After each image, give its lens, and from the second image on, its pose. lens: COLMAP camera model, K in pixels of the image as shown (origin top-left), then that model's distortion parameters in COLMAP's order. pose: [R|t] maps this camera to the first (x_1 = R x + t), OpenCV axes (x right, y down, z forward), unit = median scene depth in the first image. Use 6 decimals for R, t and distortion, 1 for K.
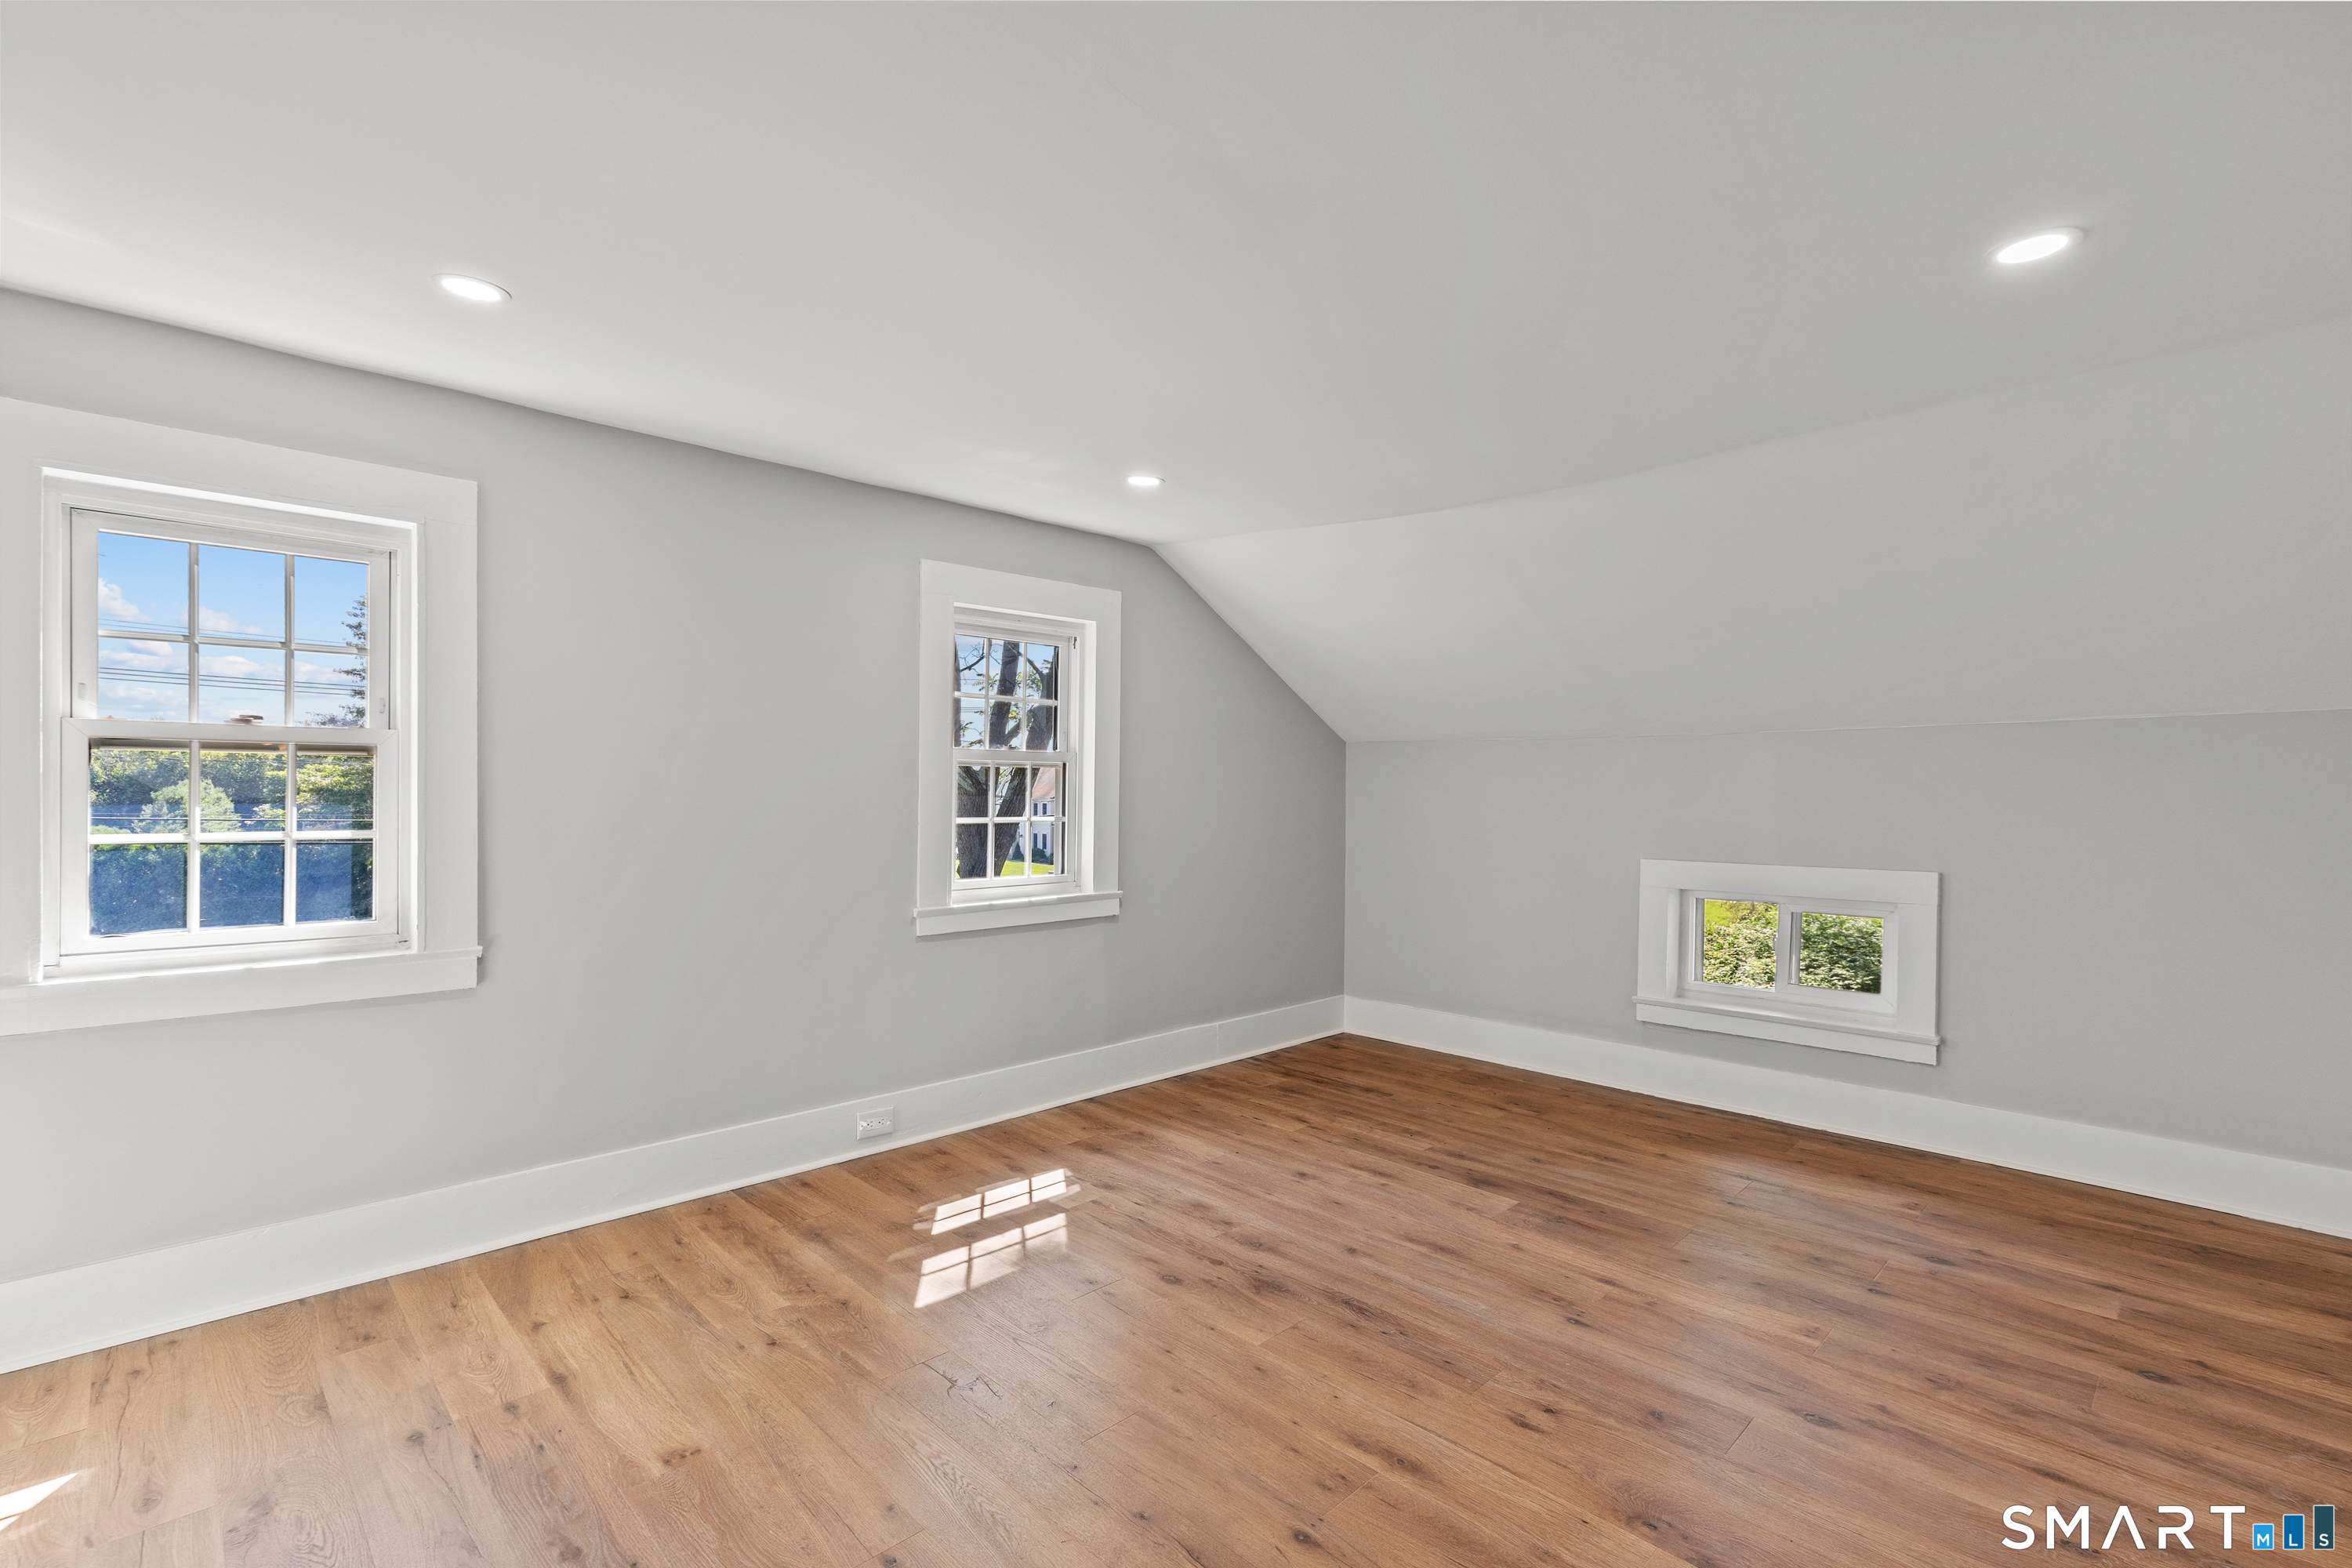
lens RADIAL K [[1056.0, 0, 1176.0], [0, 1056.0, 784.0], [0, 0, 1]] dist [0.000364, 0.000389]
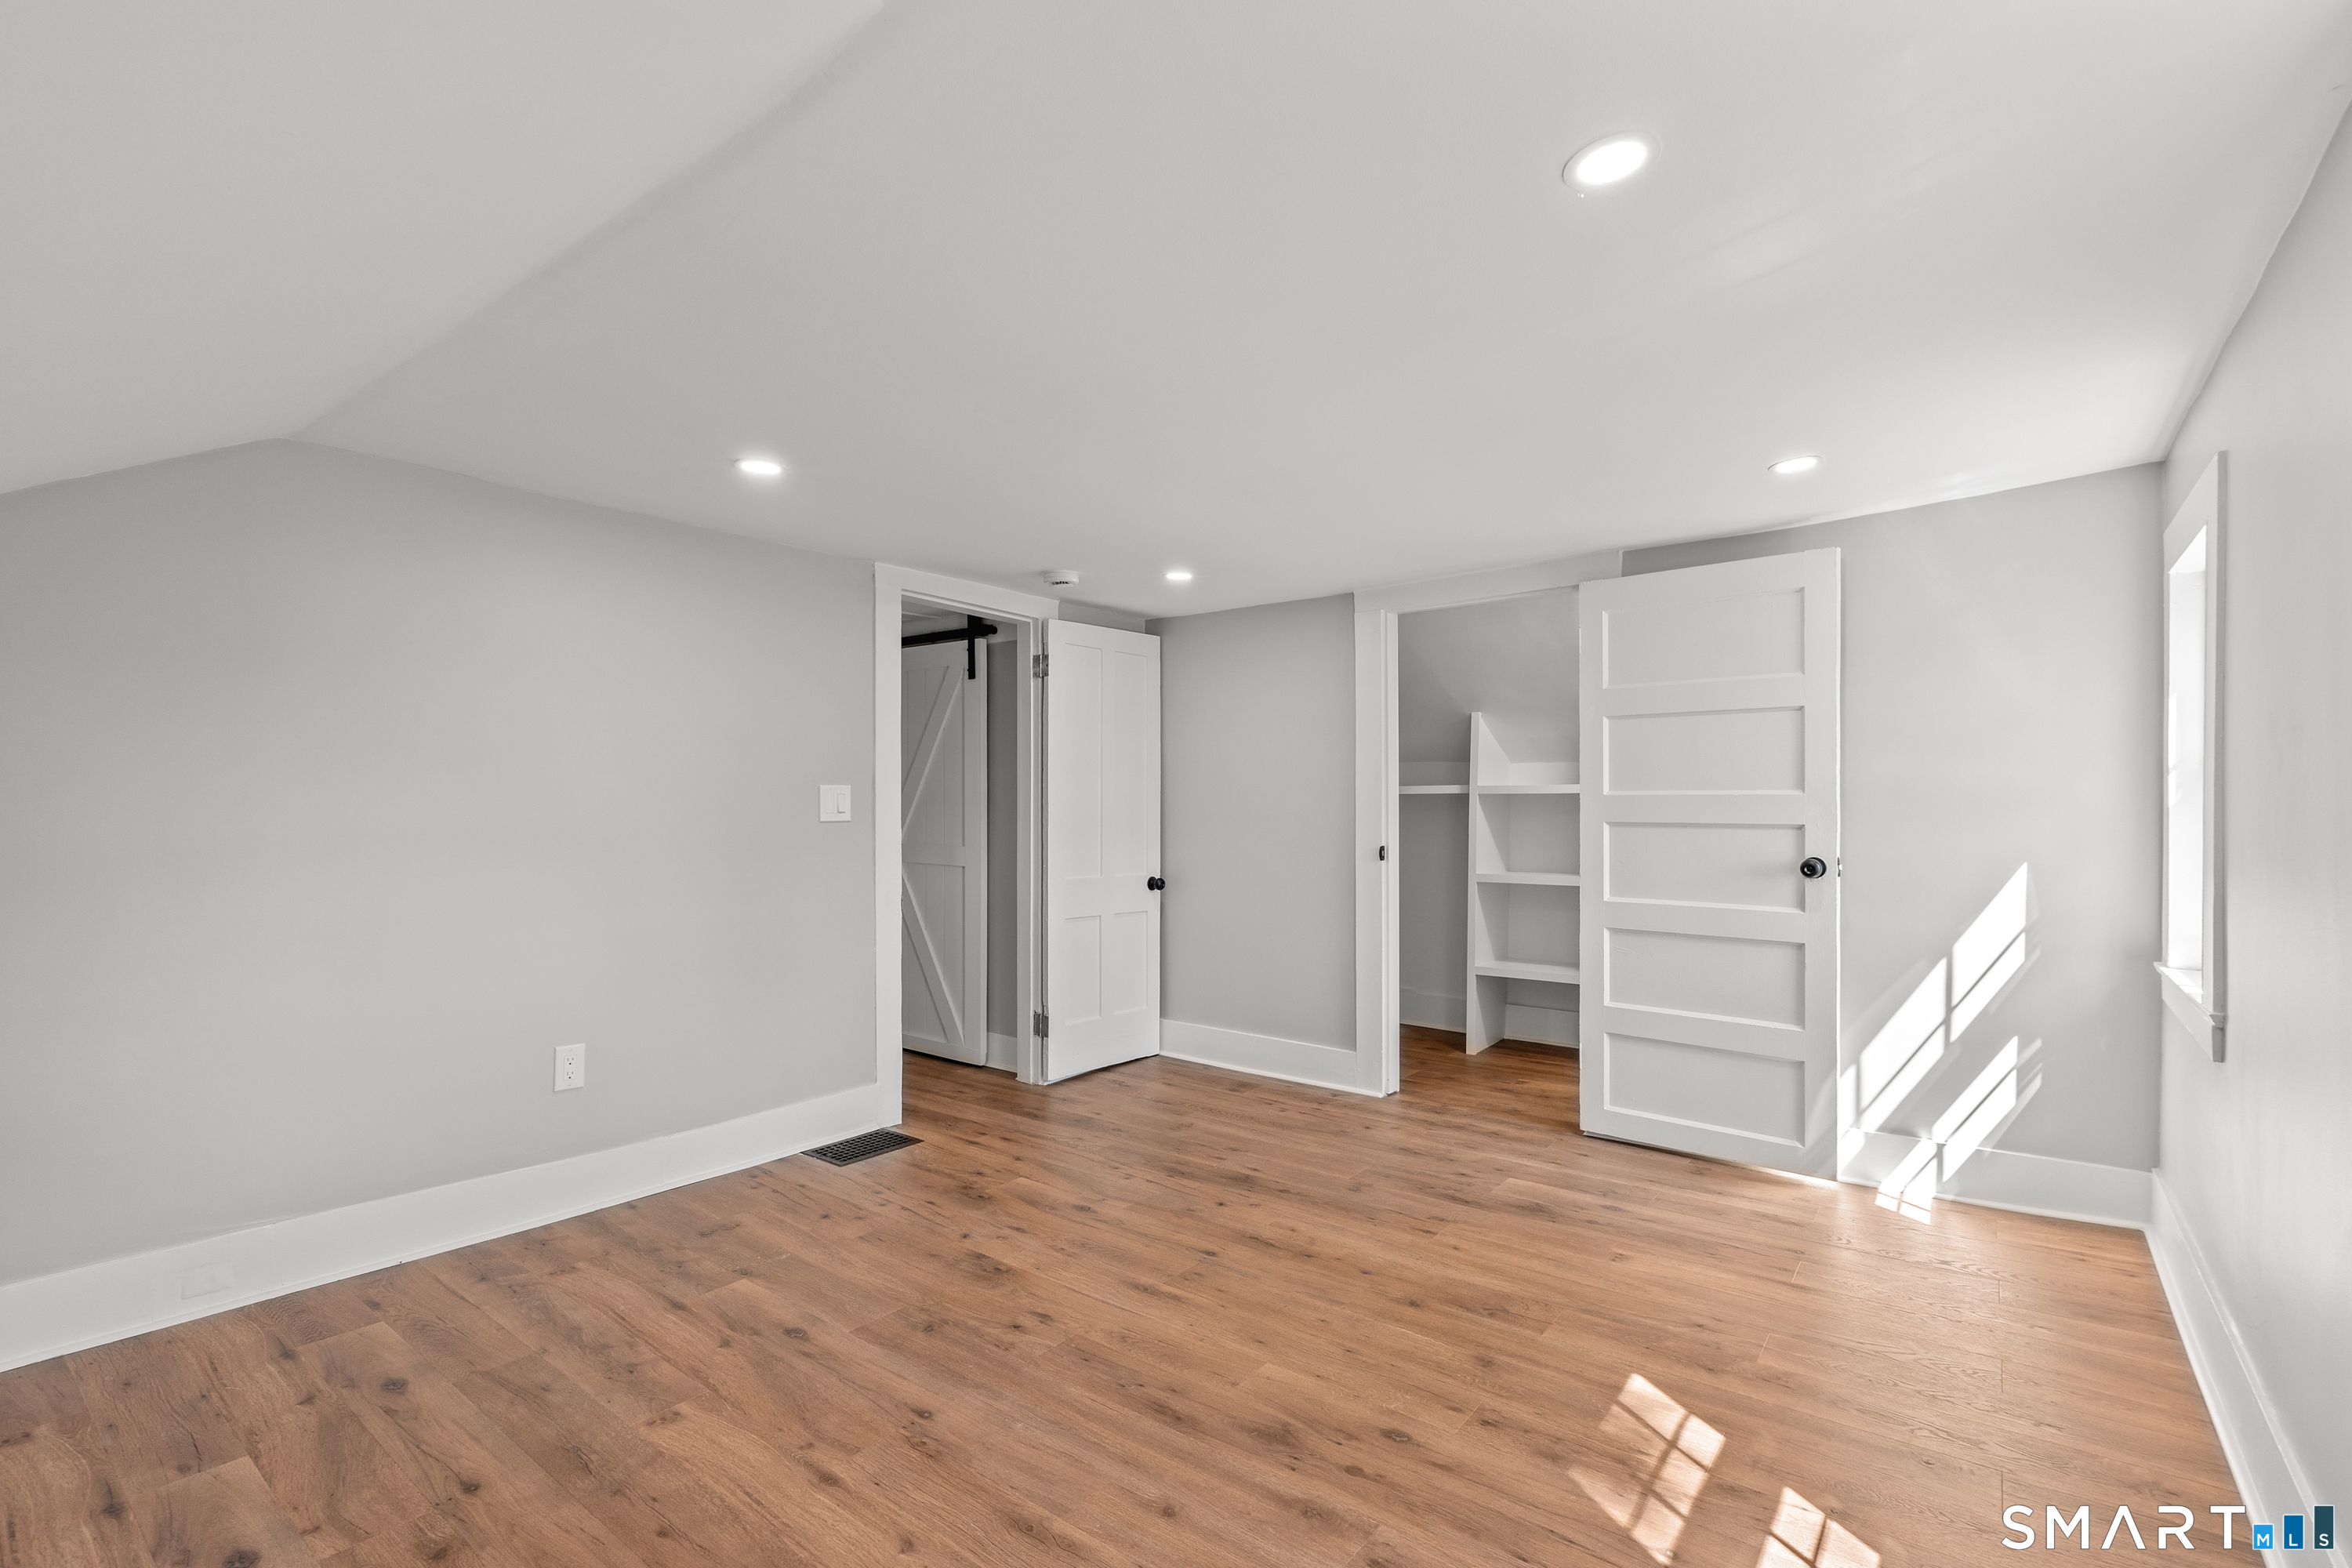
lens RADIAL K [[1056.0, 0, 1176.0], [0, 1056.0, 784.0], [0, 0, 1]] dist [0.000364, 0.000389]
pose [[-0.990574, -0.013420, -0.136319, 0.302765], [-0.009883, 0.999598, -0.026587, 0.002575], [0.136621, -0.024989, -0.990308, 1.957396]]
